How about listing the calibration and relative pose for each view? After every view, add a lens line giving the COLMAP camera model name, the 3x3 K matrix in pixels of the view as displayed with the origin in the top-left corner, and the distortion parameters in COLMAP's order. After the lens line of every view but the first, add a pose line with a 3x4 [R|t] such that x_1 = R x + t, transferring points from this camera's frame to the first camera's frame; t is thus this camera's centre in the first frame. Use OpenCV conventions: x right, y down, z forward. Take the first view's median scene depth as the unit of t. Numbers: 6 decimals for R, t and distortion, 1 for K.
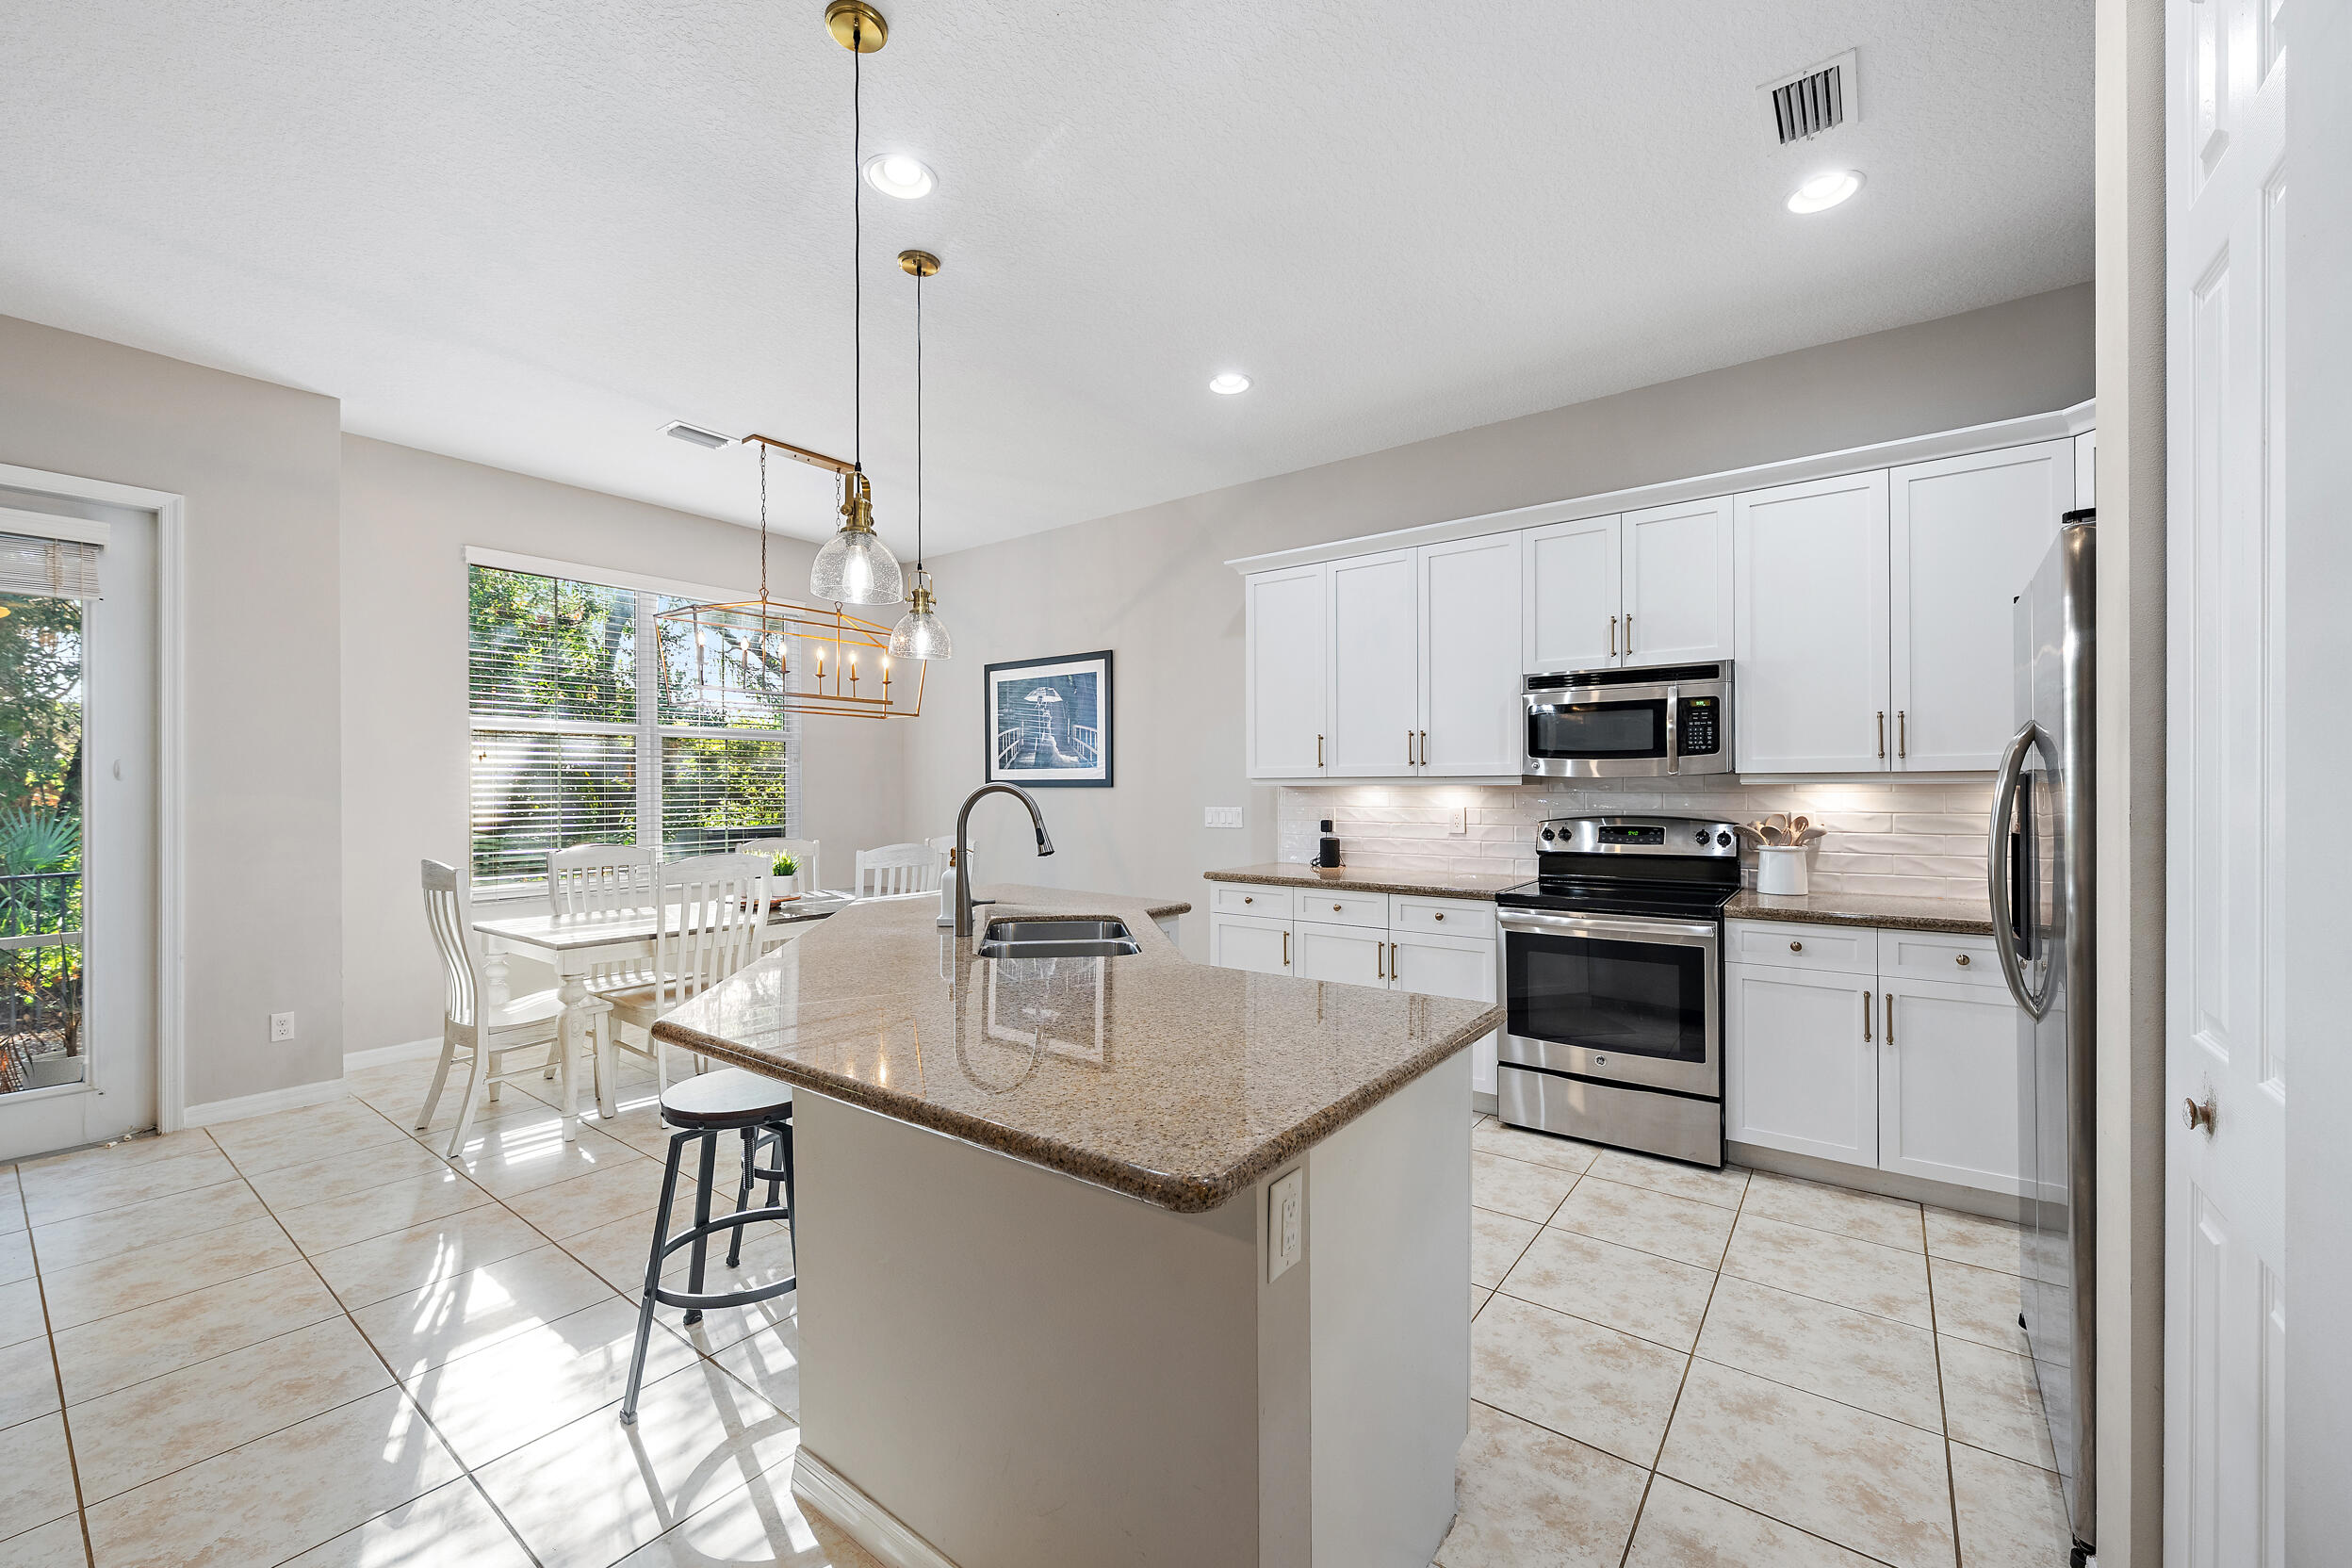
lens RADIAL K [[926.6, 0, 1176.0], [0, 926.6, 784.0], [0, 0, 1]] dist [0.003348, 0.000268]
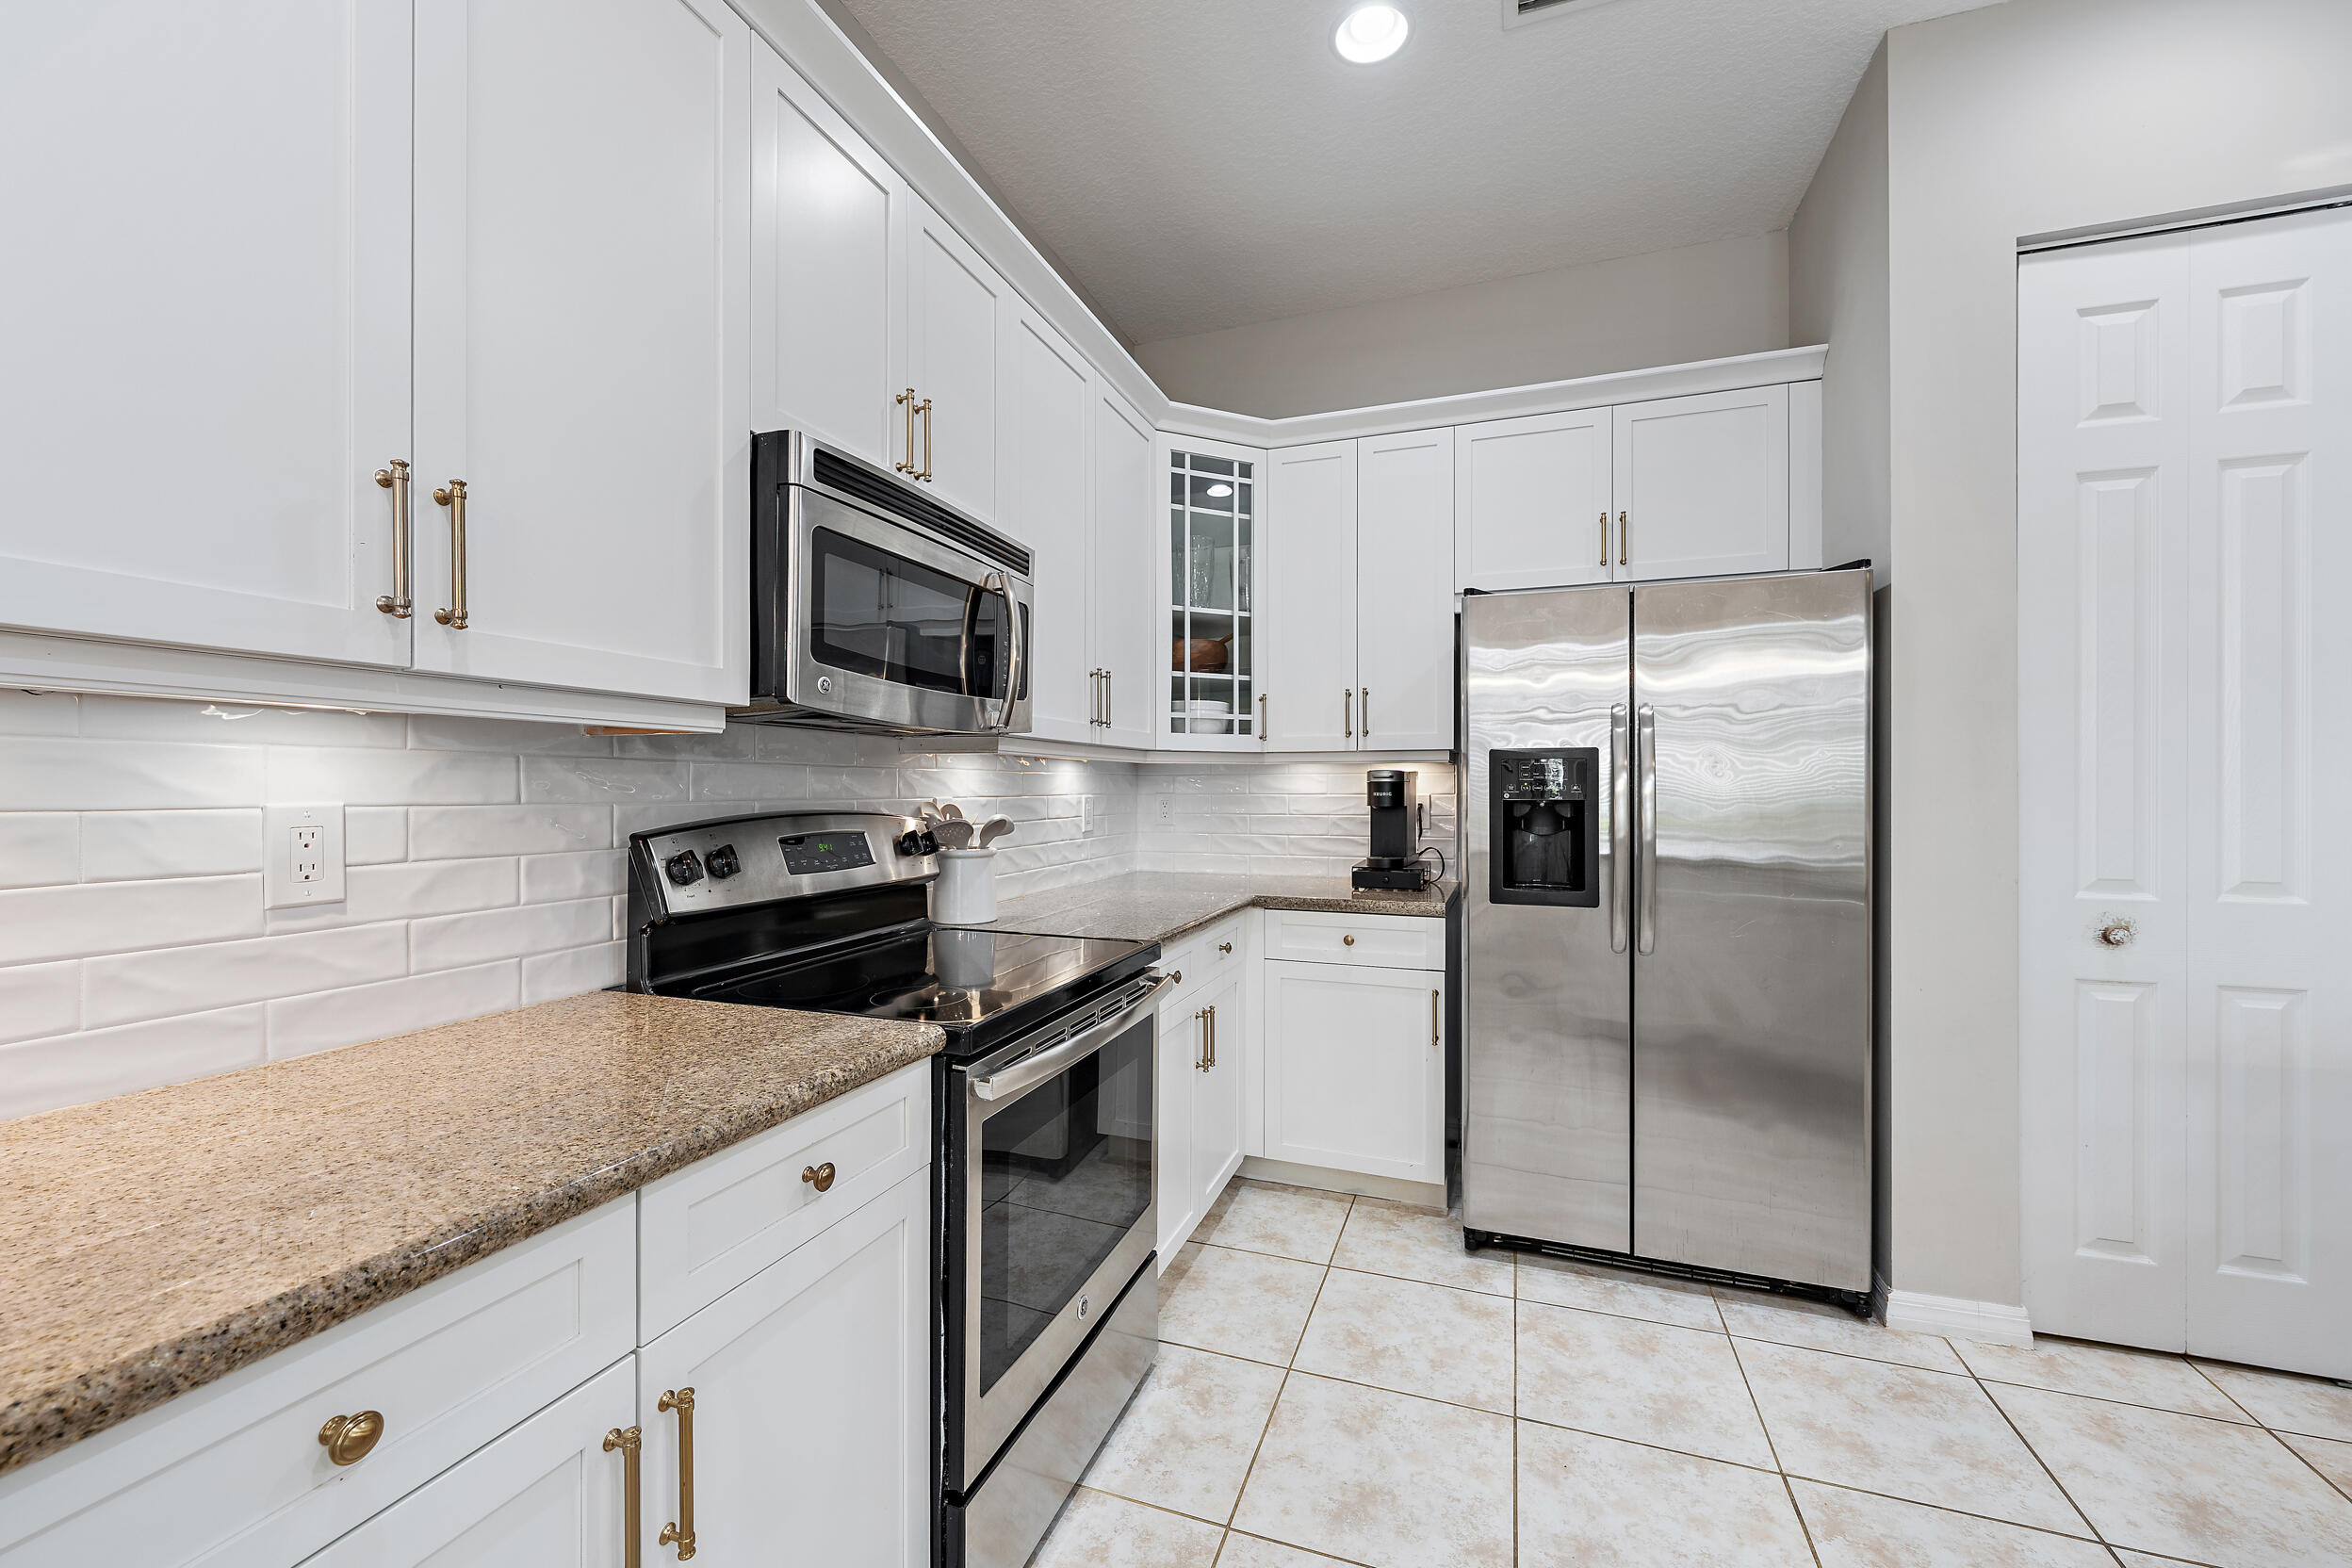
lens RADIAL K [[922.8, 0, 1182.0], [0, 922.8, 788.1], [0, 0, 1]] dist [-0.000935, -0.000226]
pose [[-0.300718, 0.004256, 0.953703, -0.019250], [-0.002086, 0.999985, -0.005121, 0.025562], [-0.953711, -0.003529, -0.300705, 1.006453]]
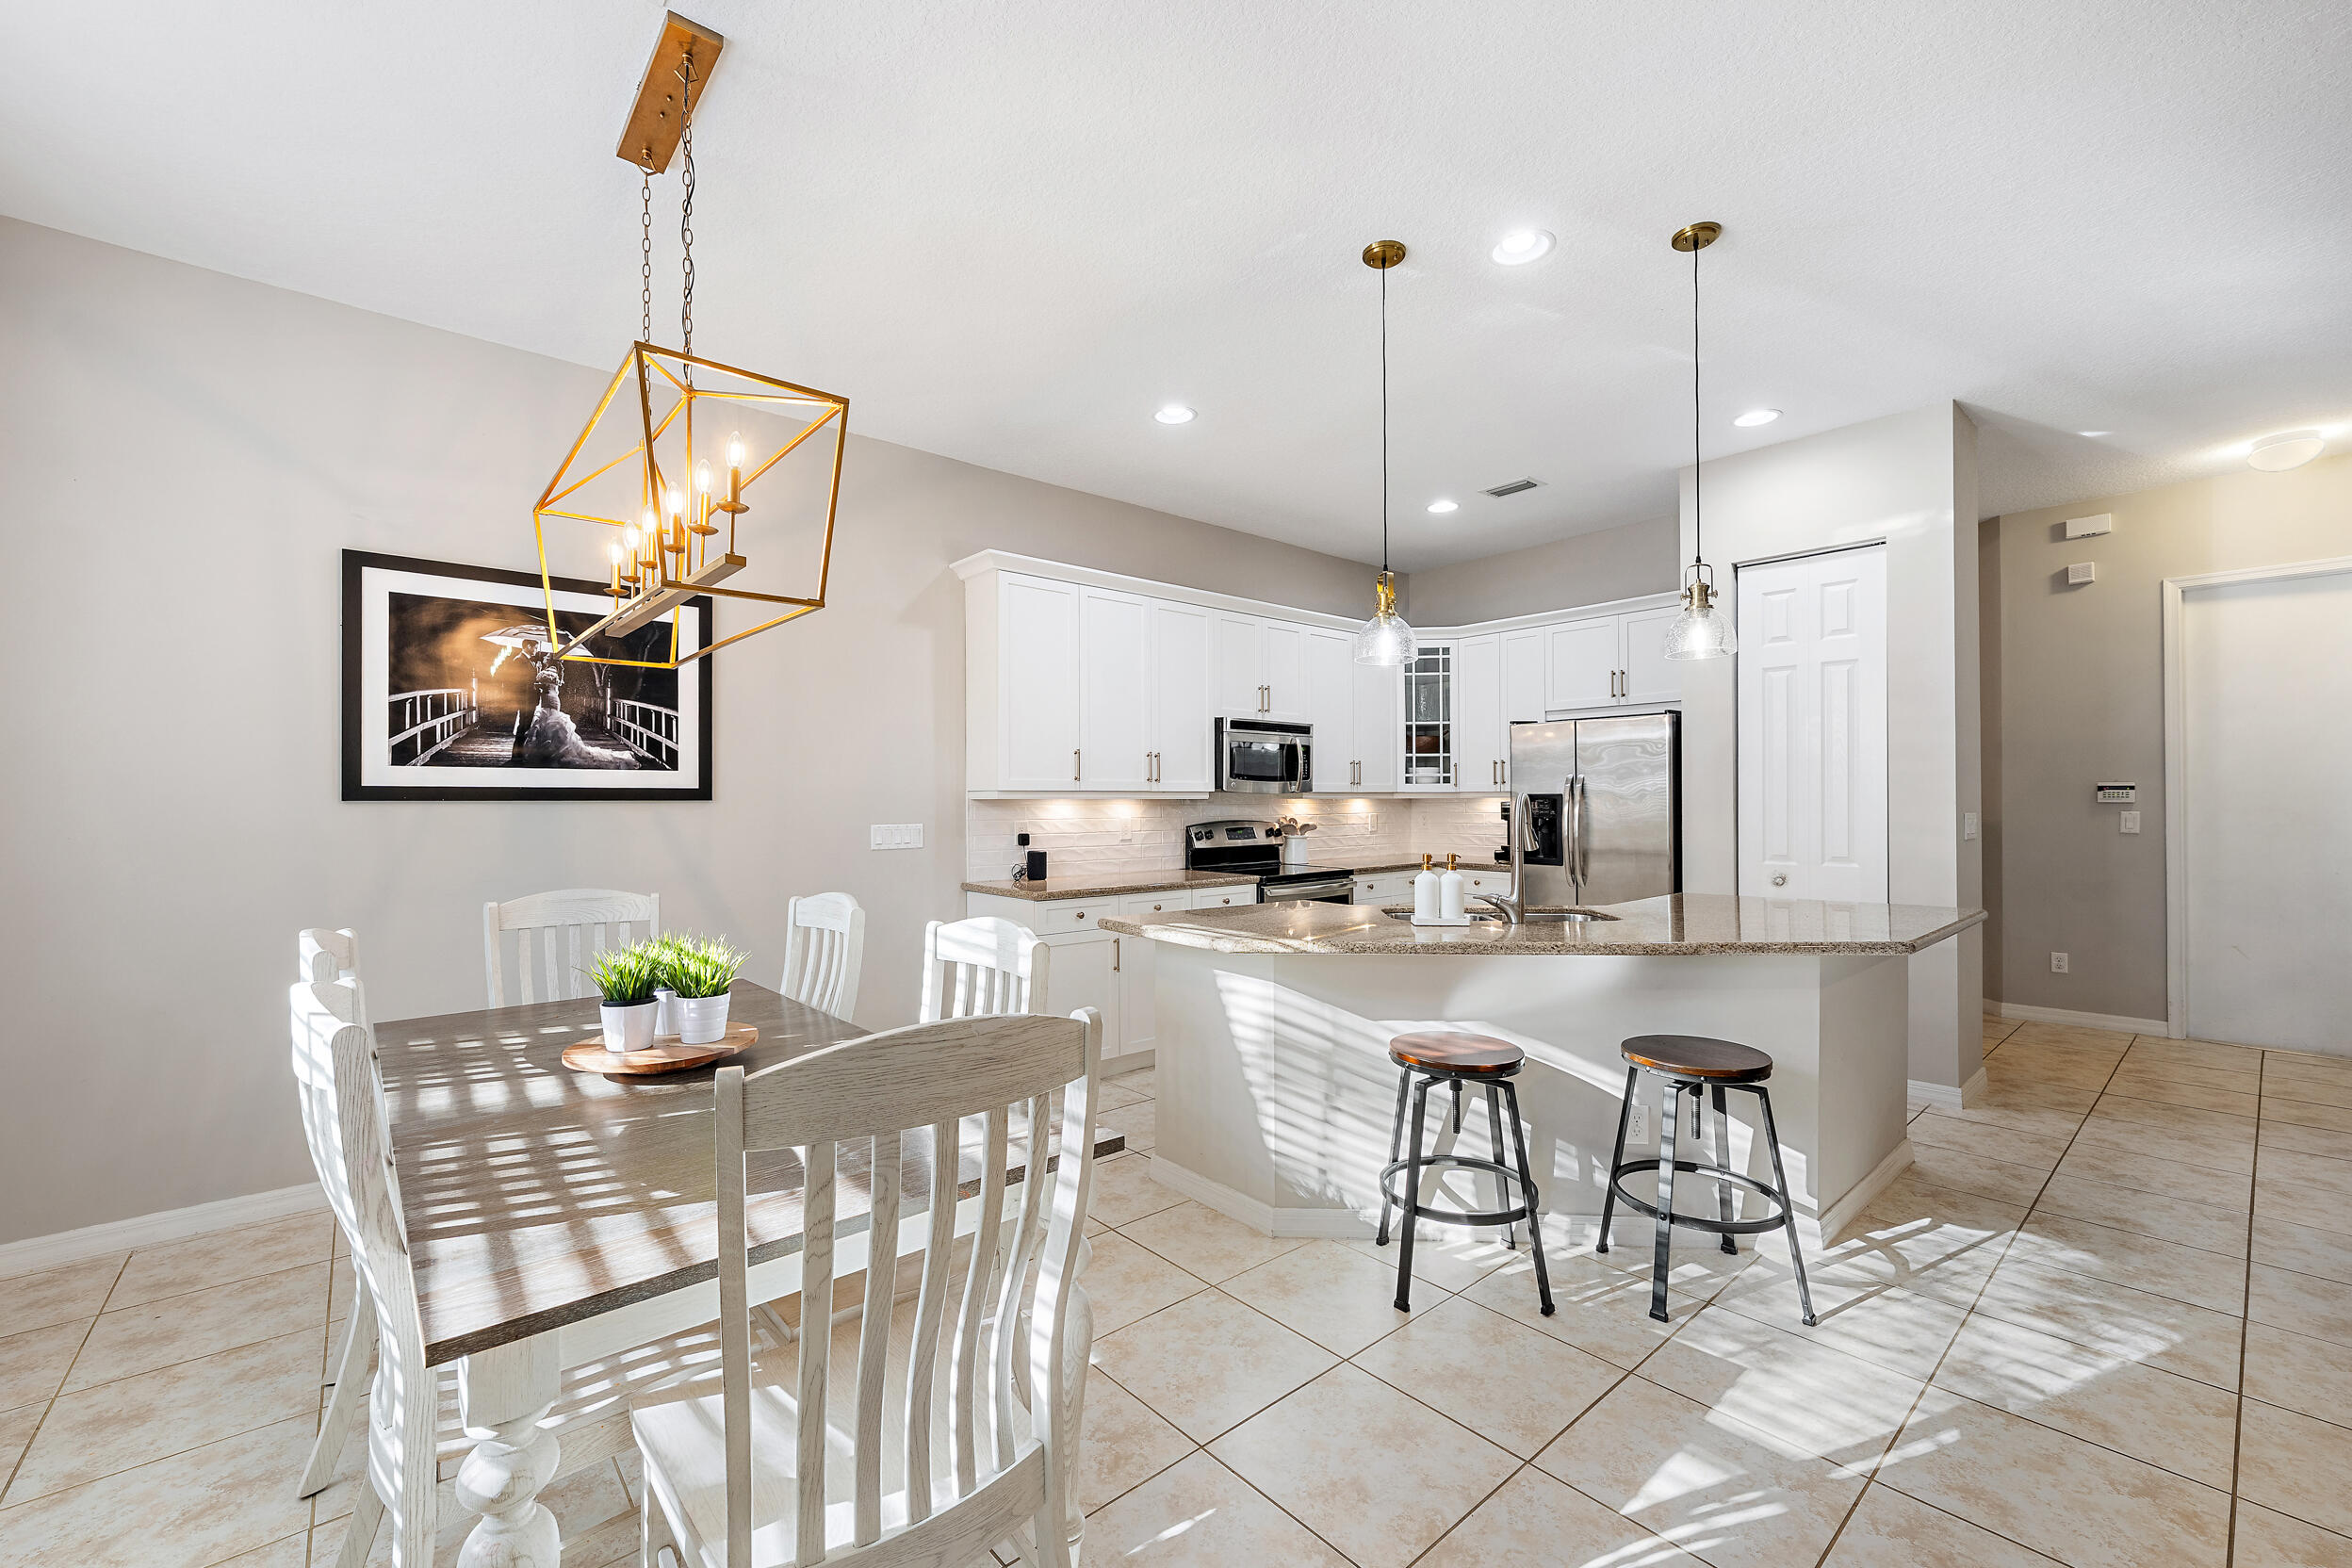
lens RADIAL K [[947.2, 0, 1173.6], [0, 947.2, 792.7], [0, 0, 1]] dist [-0.001172, -0.000252]
pose [[0.211920, 0.011340, 0.977221, -1.037470], [0.000287, 0.999932, -0.011666, 0.009012], [-0.977287, 0.002753, 0.211902, 0.815699]]
